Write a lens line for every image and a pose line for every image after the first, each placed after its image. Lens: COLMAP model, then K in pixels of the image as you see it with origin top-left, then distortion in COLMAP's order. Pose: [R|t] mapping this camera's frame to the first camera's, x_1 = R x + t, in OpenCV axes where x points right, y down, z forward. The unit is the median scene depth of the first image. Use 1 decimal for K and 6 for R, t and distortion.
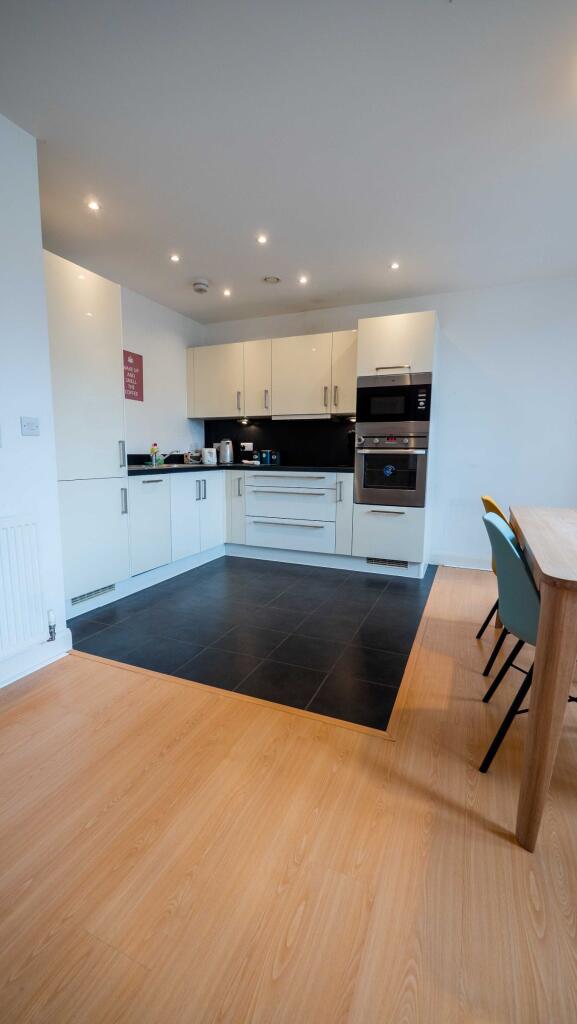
lens RADIAL K [[431.7, 0, 286.9], [0, 431.7, 515.4], [0, 0, 1]] dist [-0.004198, 0.000019]
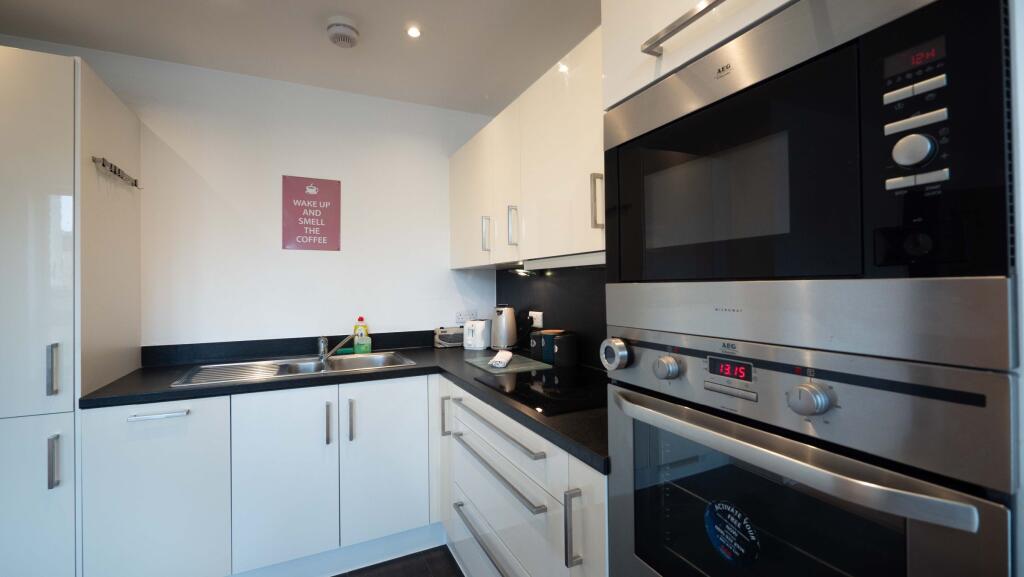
lens RADIAL K [[431.7, 0, 511.2], [0, 431.7, 282.7], [0, 0, 1]] dist [-0.004198, 0.000019]
pose [[0.760949, -0.020558, -0.648486, 0.267017], [-0.077809, 0.989393, -0.122669, -0.168529], [0.644129, 0.143803, 0.751278, 0.725866]]
